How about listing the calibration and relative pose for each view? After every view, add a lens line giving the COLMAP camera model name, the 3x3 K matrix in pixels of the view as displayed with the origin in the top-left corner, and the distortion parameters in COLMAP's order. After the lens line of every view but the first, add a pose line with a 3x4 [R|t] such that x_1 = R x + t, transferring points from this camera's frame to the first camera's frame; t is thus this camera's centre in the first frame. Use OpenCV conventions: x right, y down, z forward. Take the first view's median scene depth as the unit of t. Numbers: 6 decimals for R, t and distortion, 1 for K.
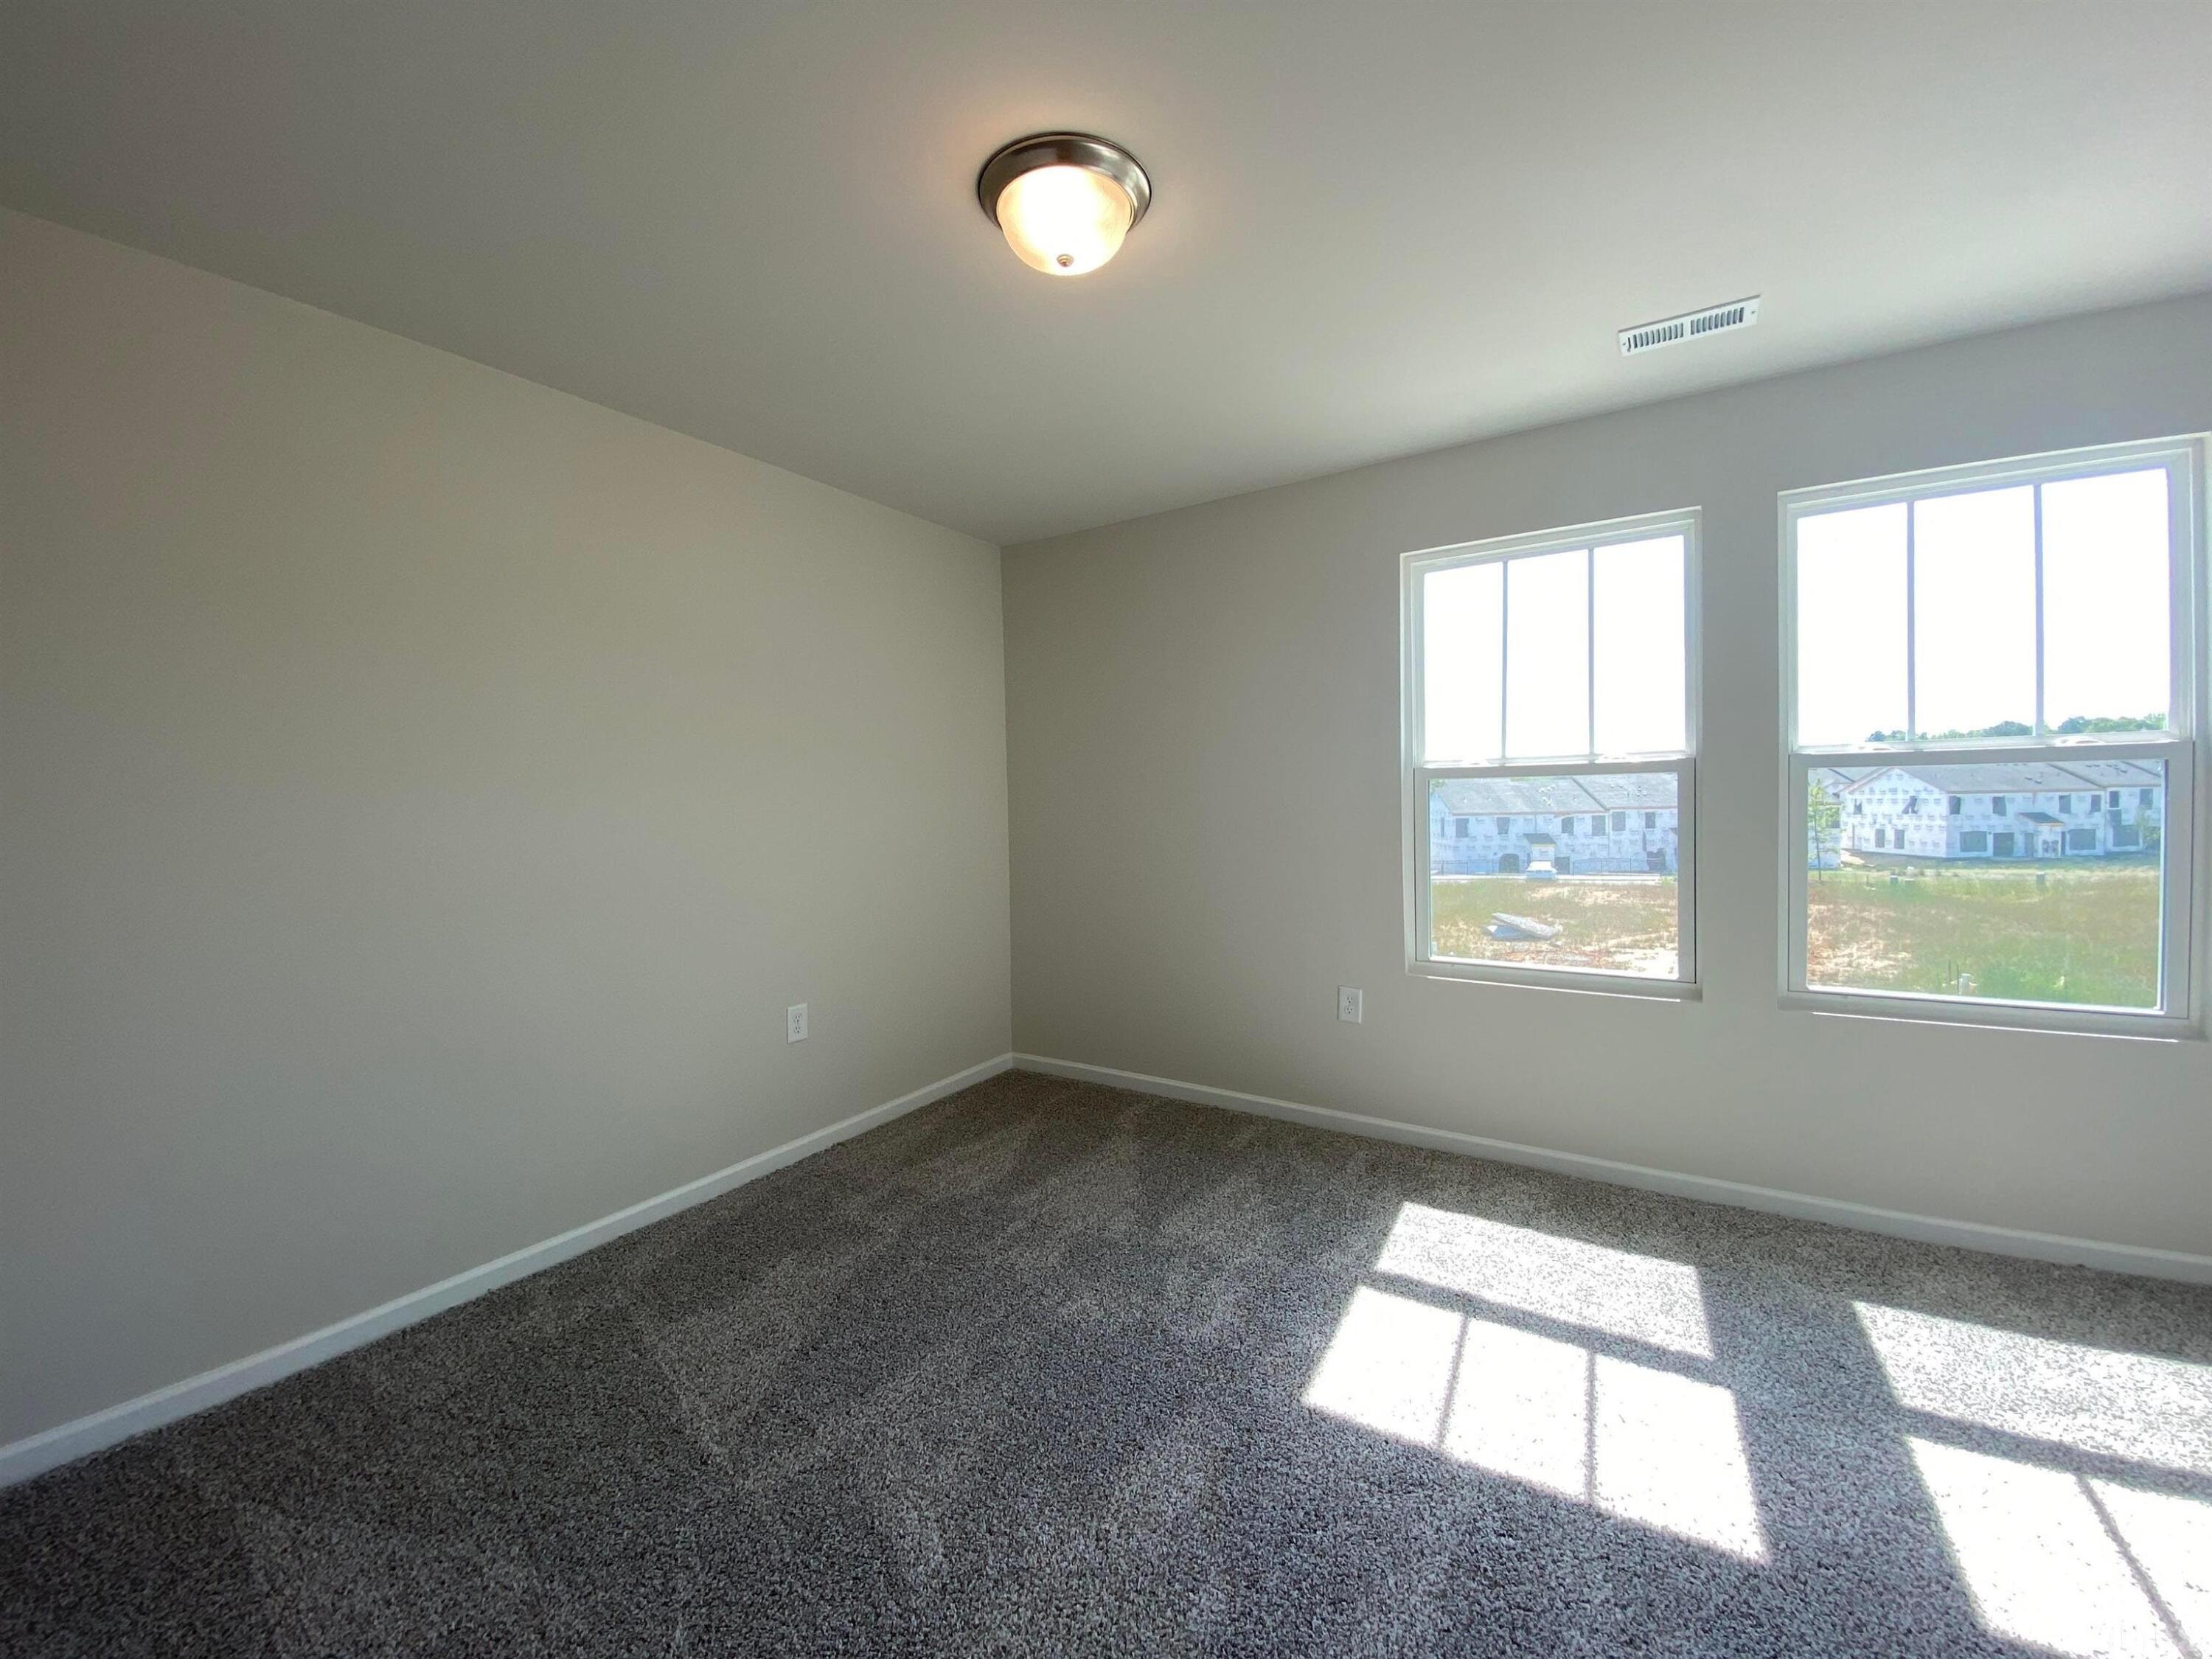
lens RADIAL K [[897.0, 0, 1102.7], [0, 897.0, 825.9], [0, 0, 1]] dist [0.009463, -0.014066]
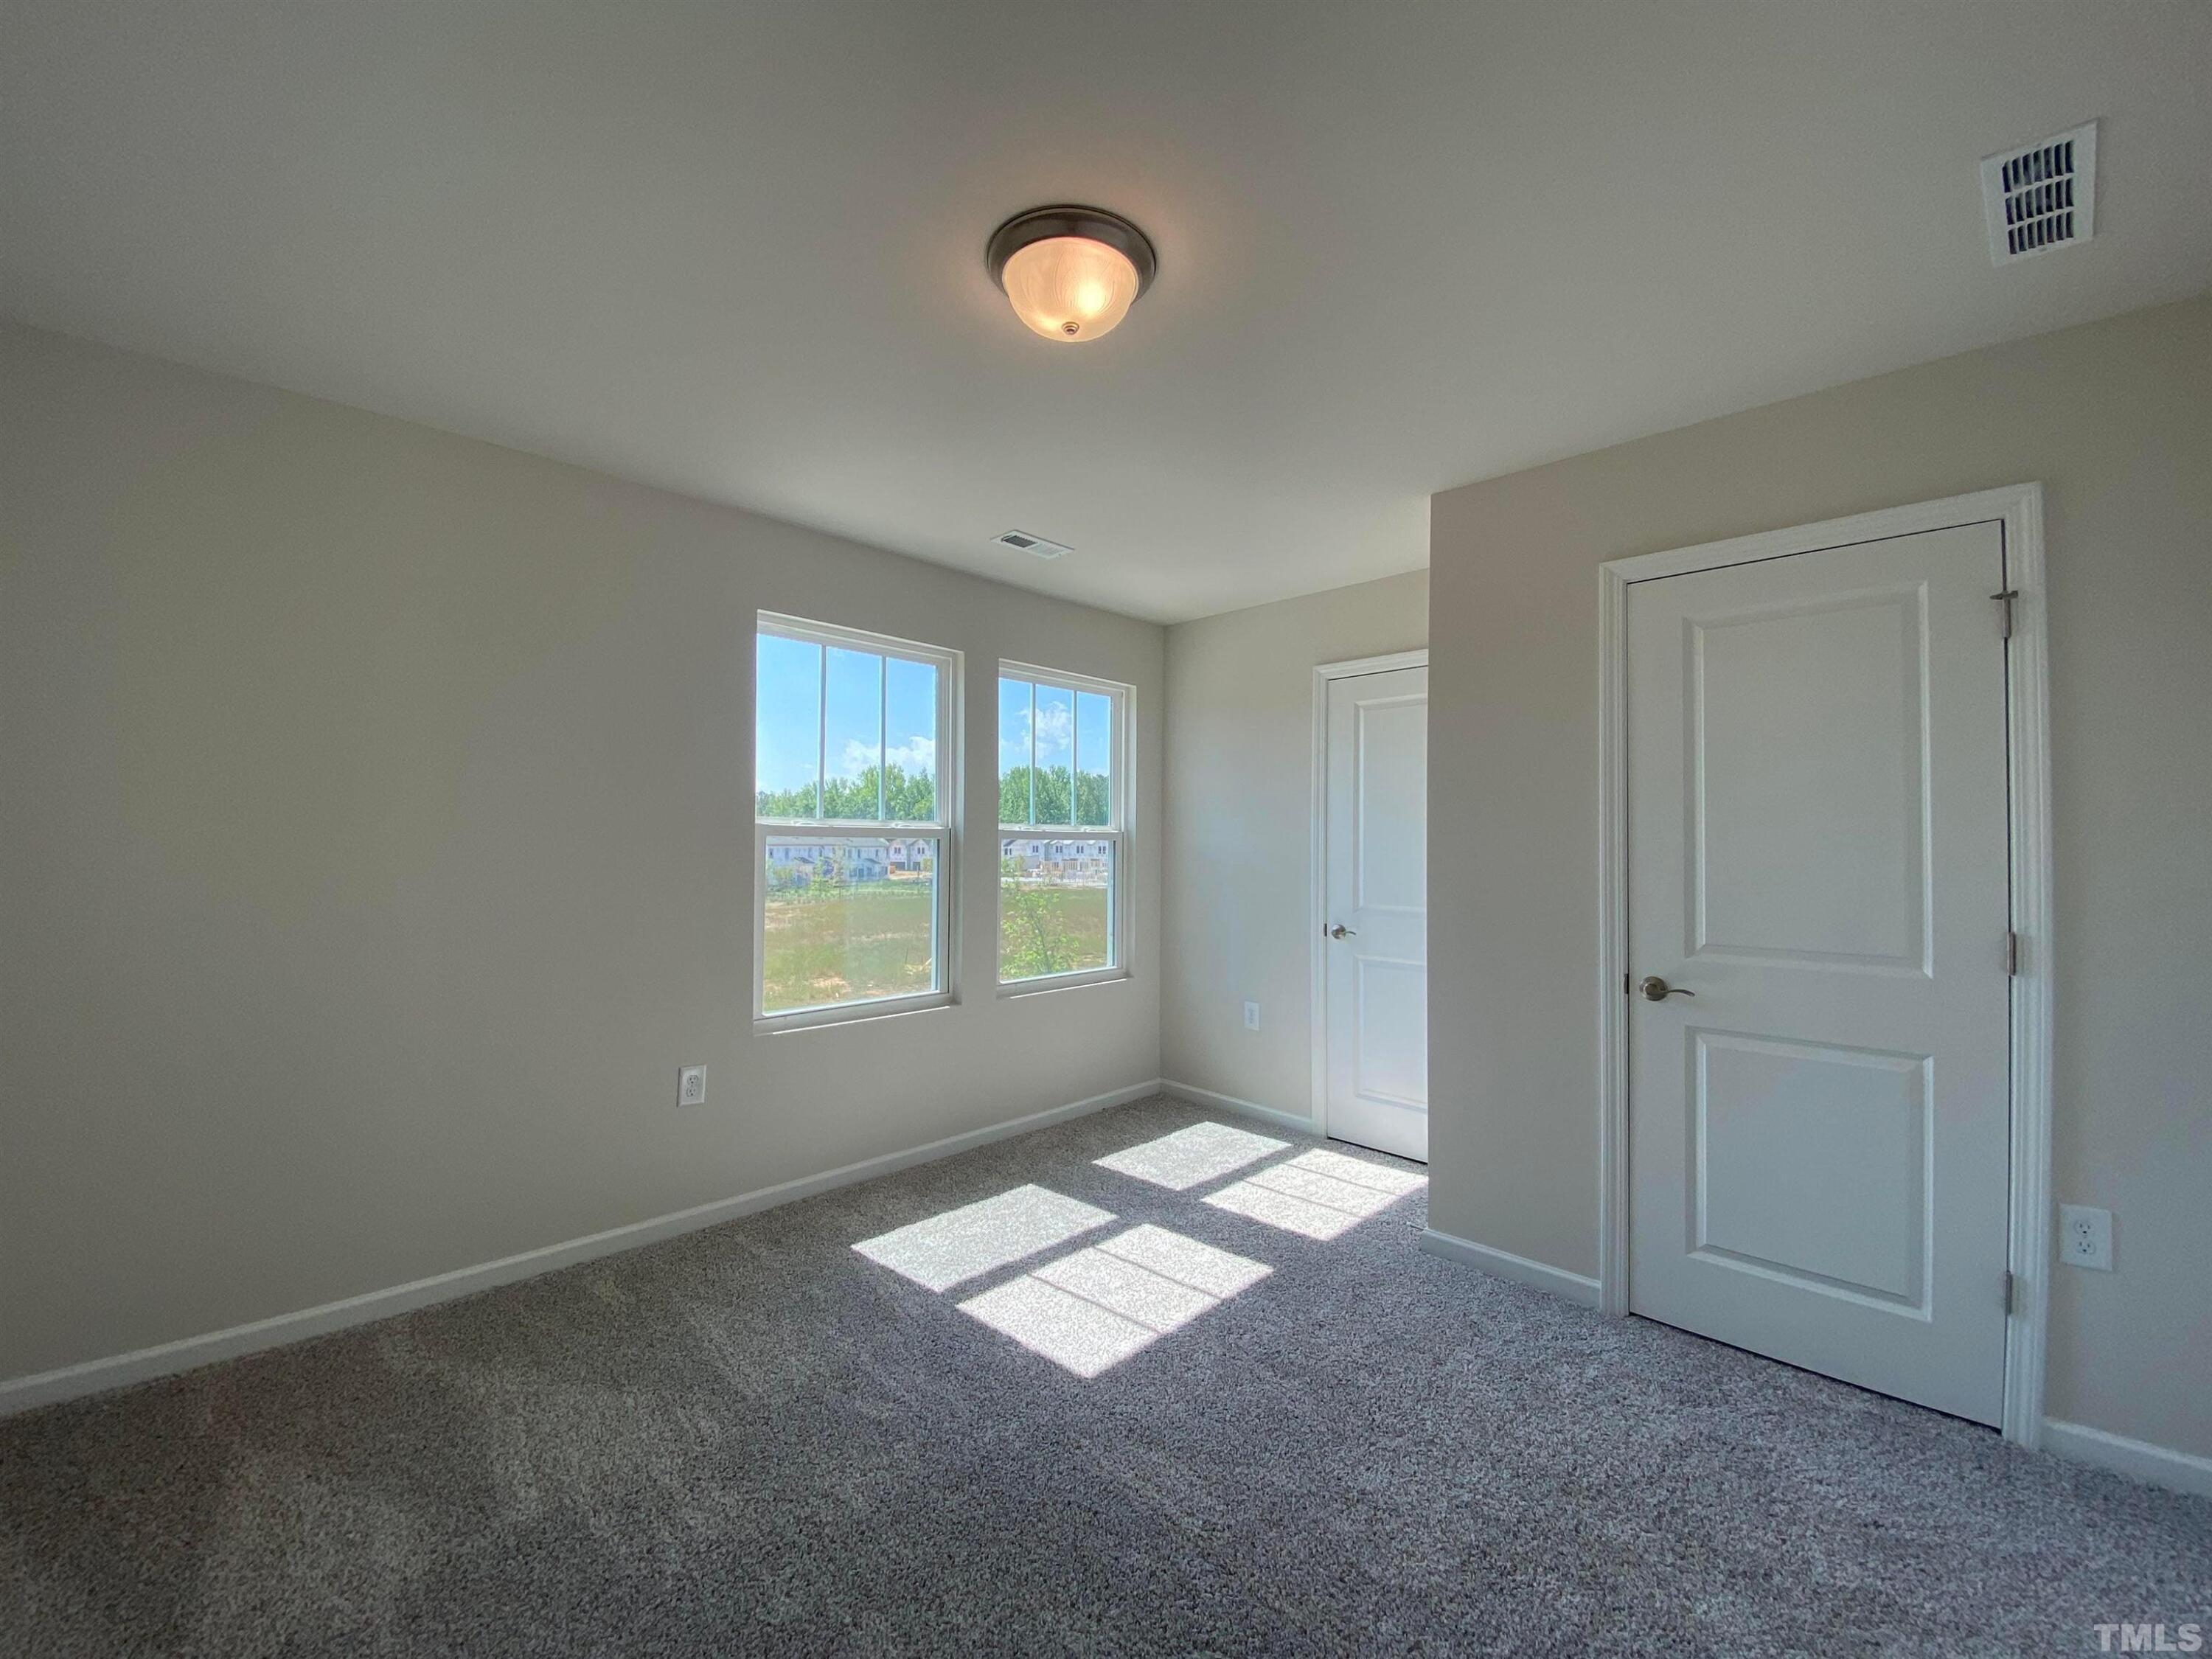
lens RADIAL K [[897.0, 0, 1104.3], [0, 897.0, 829.2], [0, 0, 1]] dist [0.009463, -0.014066]
pose [[0.214568, 0.033899, 0.976121, -0.701819], [0.025389, 0.998866, -0.040269, -0.013343], [-0.976379, 0.033423, 0.213464, 0.535634]]
